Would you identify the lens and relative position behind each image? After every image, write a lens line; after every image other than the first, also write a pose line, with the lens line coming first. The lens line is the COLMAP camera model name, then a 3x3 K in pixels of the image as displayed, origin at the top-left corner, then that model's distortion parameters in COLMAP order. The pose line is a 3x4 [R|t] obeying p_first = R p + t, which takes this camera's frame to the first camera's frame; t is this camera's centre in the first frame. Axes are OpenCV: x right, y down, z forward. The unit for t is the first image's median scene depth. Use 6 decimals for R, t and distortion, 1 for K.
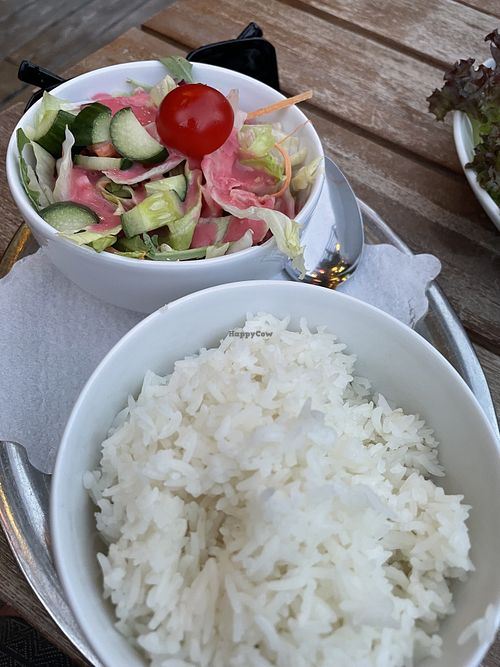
lens RADIAL K [[487.9, 0, 250.0], [0, 487.9, 333.5], [0, 0, 1]] dist [0.088771, -0.116547]
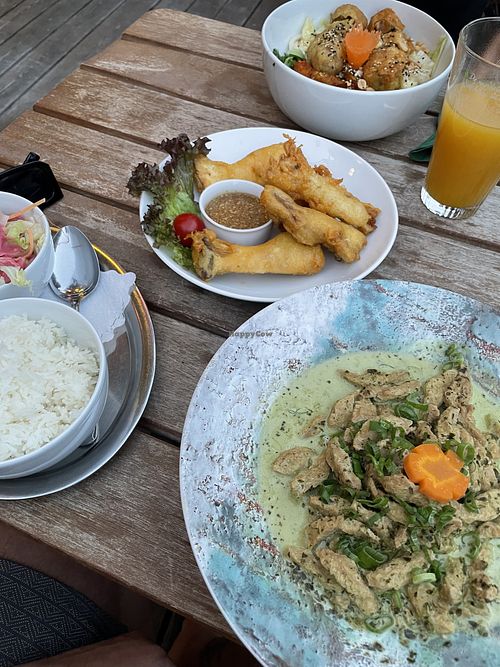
lens RADIAL K [[487.9, 0, 250.0], [0, 487.9, 333.5], [0, 0, 1]] dist [0.088771, -0.116547]
pose [[0.981764, -0.177236, 0.068759, 0.422667], [0.180605, 0.982465, -0.046303, 0.154525], [-0.059347, 0.057876, 0.996558, -0.565867]]
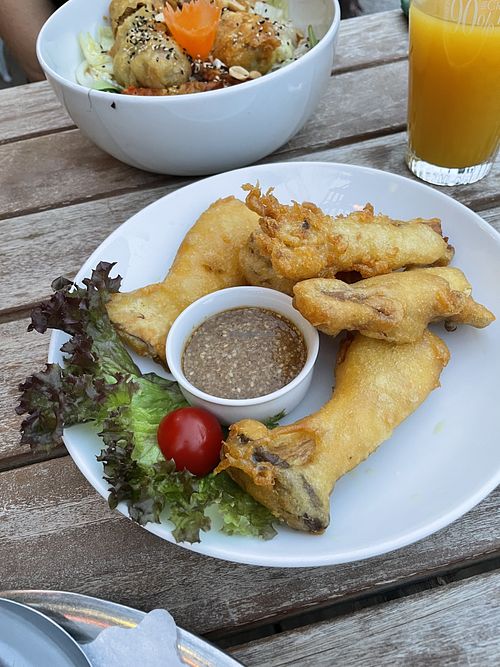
lens RADIAL K [[487.9, 0, 250.0], [0, 487.9, 333.5], [0, 0, 1]] dist [0.088771, -0.116547]
pose [[0.670839, -0.669446, 0.319088, 0.343477], [0.698181, 0.715178, 0.032611, -0.265528], [-0.250036, 0.200905, 0.947164, 0.069102]]
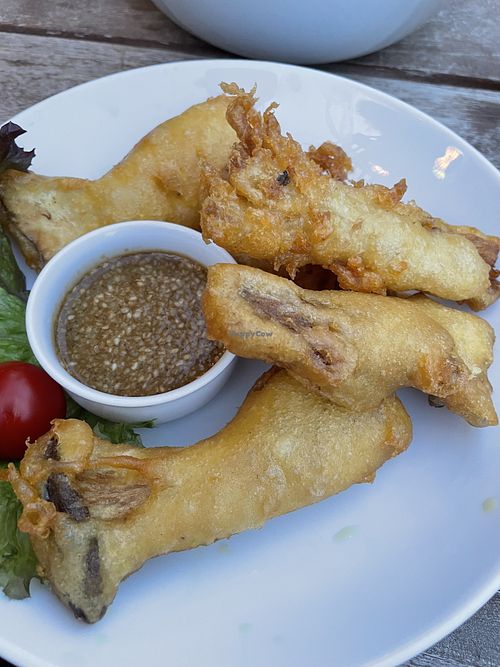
lens RADIAL K [[497.8, 0, 254.6], [0, 497.8, 321.6], [0, 0, 1]] dist [0.064044, -0.101978]
pose [[0.907639, -0.395119, 0.141677, 0.566671], [0.383611, 0.917829, 0.102139, -0.236579], [-0.170392, -0.038357, 0.984630, 0.217610]]
